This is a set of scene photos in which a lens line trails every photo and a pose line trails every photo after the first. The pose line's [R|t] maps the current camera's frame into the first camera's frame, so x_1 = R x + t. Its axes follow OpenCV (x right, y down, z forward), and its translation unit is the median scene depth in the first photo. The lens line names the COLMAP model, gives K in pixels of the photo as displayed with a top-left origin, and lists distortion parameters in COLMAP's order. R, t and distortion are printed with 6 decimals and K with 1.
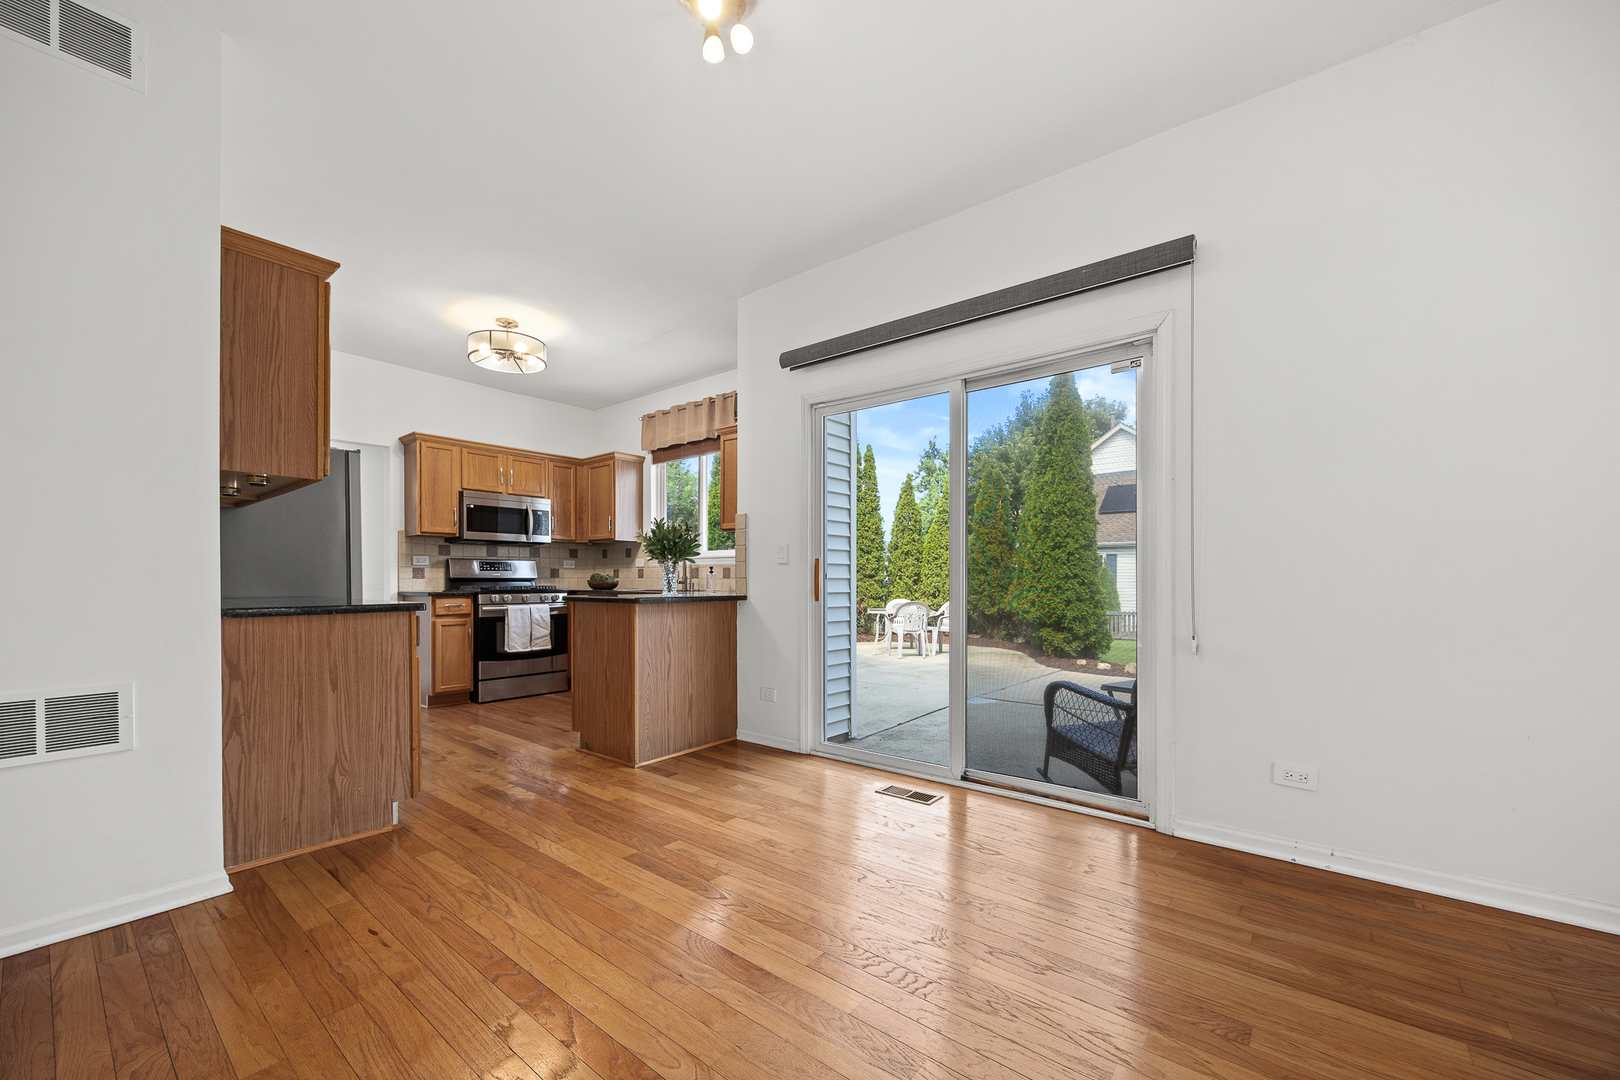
lens RADIAL K [[629.6, 0, 817.1], [0, 629.6, 582.1], [0, 0, 1]] dist [-0.004419, 0.000067]
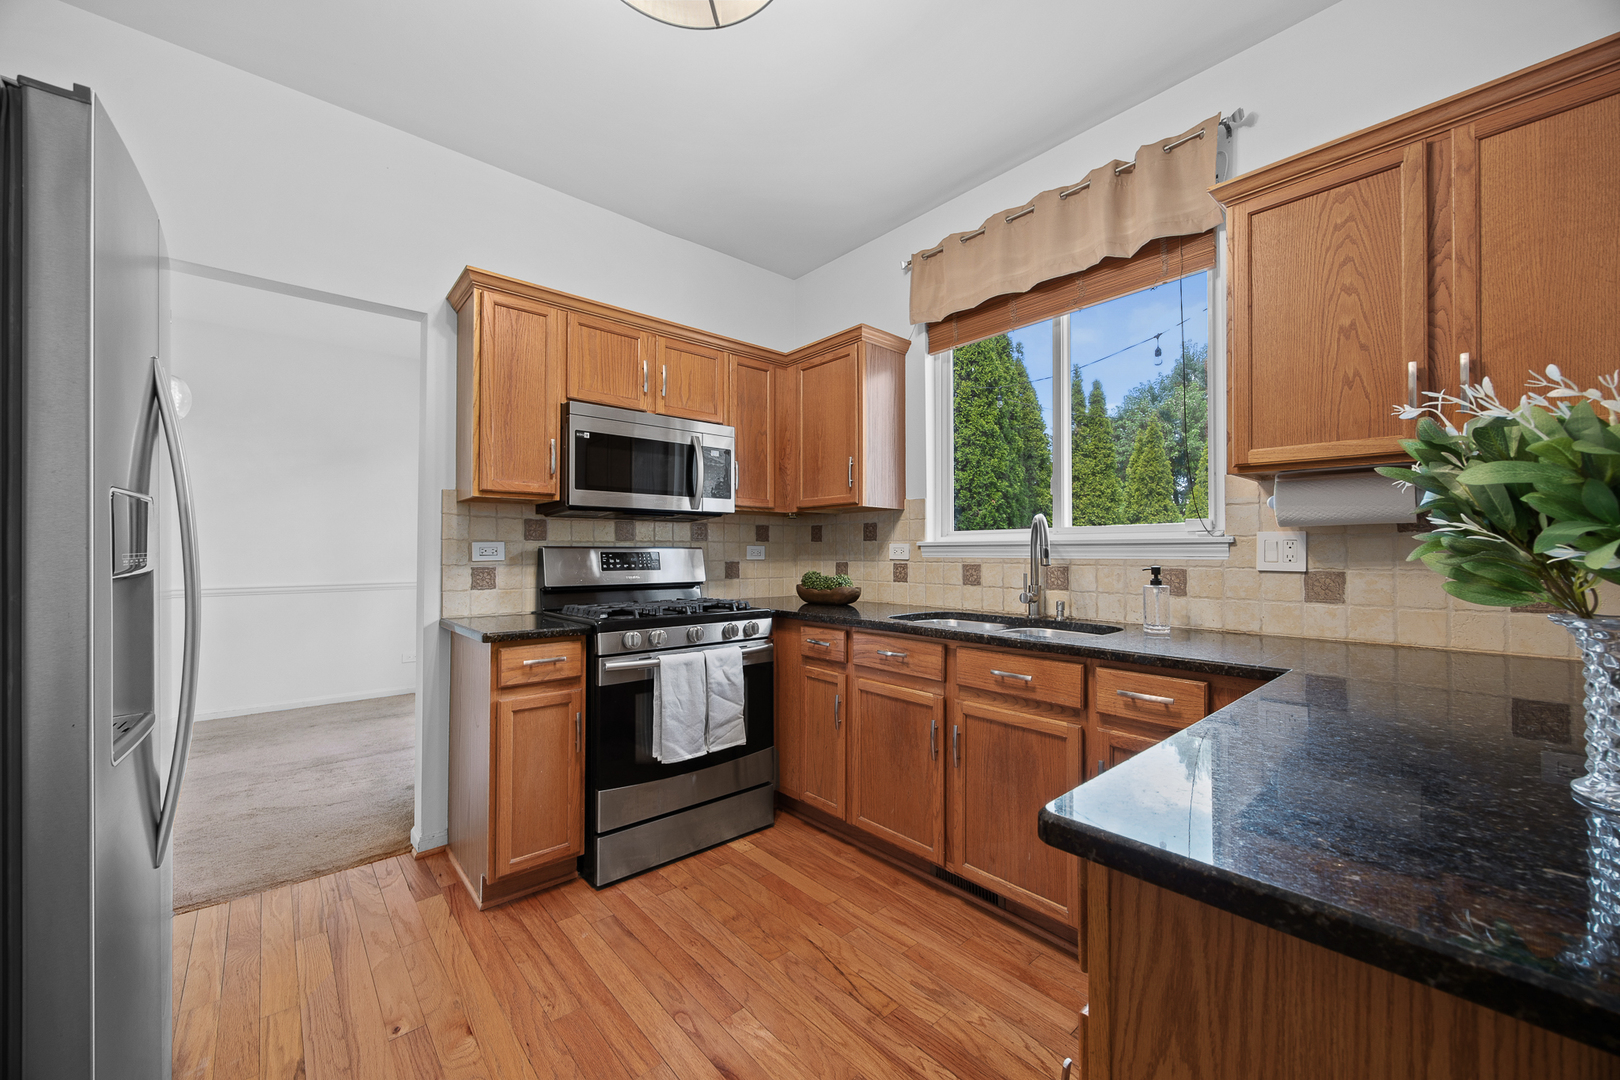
lens RADIAL K [[629.6, 0, 821.0], [0, 629.6, 535.0], [0, 0, 1]] dist [-0.004419, 0.000067]
pose [[0.987463, -0.007725, -0.157661, -0.291955], [0.002310, 0.999402, -0.034498, -0.029099], [0.157833, 0.033701, 0.986891, 0.546254]]
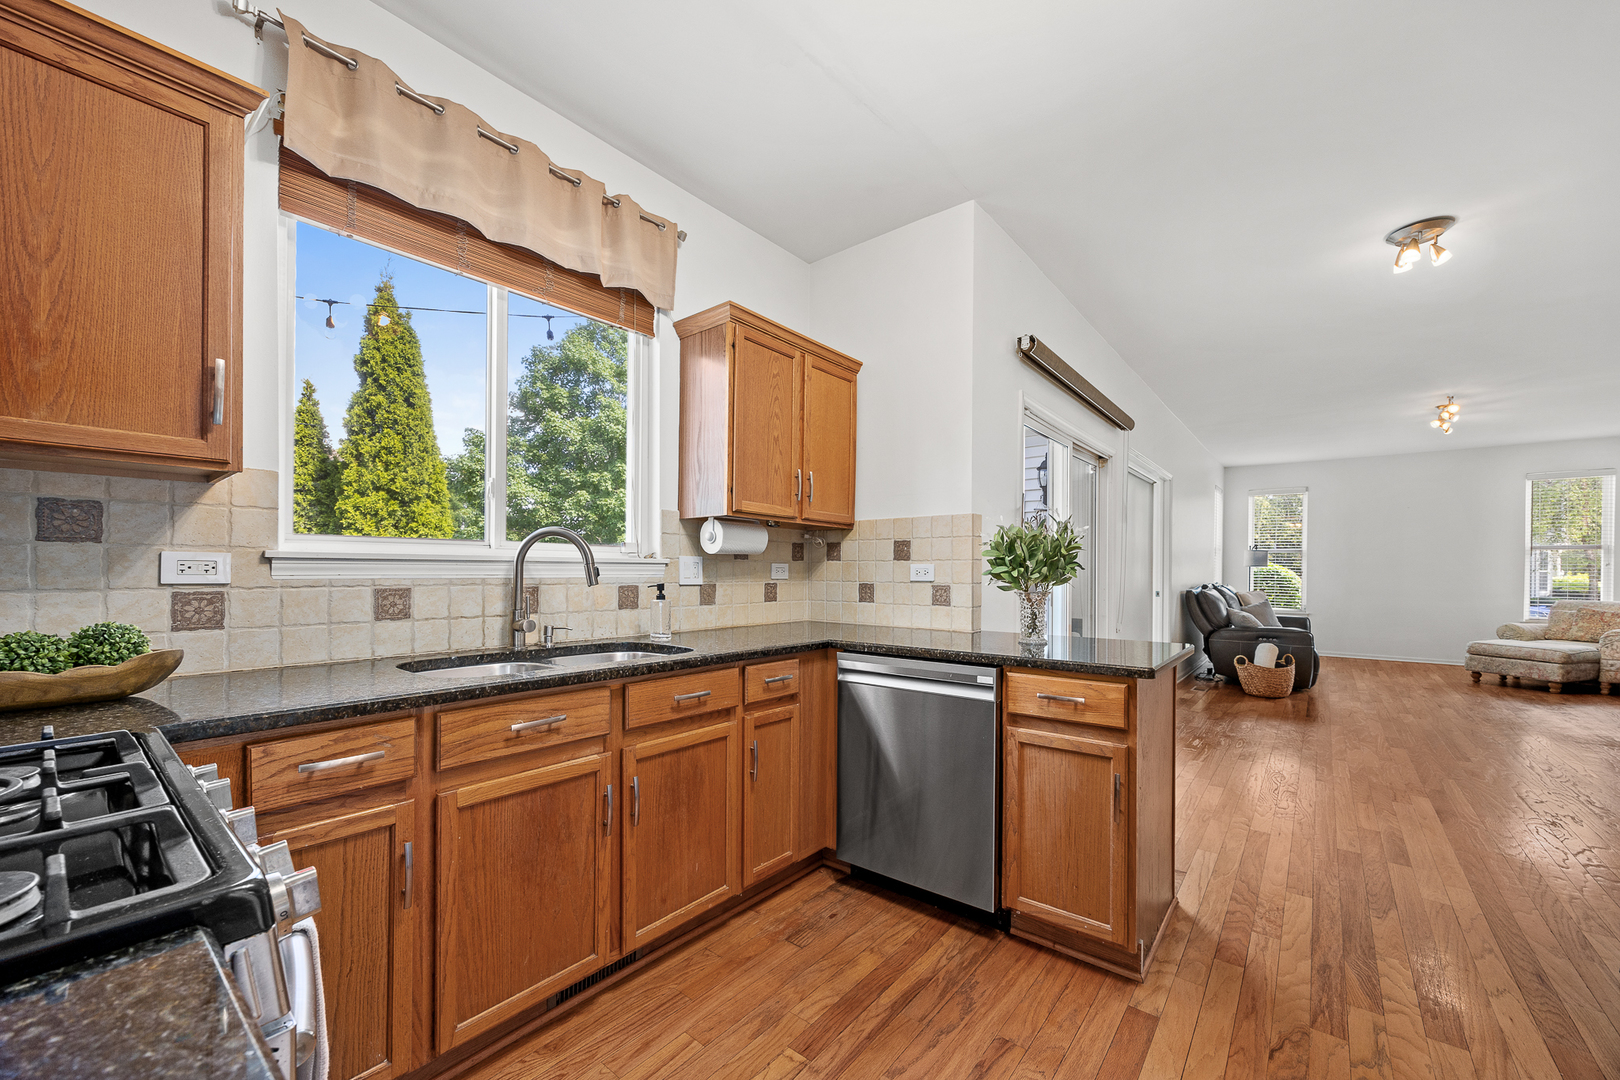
lens RADIAL K [[629.6, 0, 814.6], [0, 629.6, 569.0], [0, 0, 1]] dist [-0.004419, 0.000067]
pose [[-0.011081, 0.000639, 0.999938, -0.580357], [0.003879, 0.999992, -0.000597, -0.031925], [-0.999931, 0.003872, -0.011084, 0.837296]]
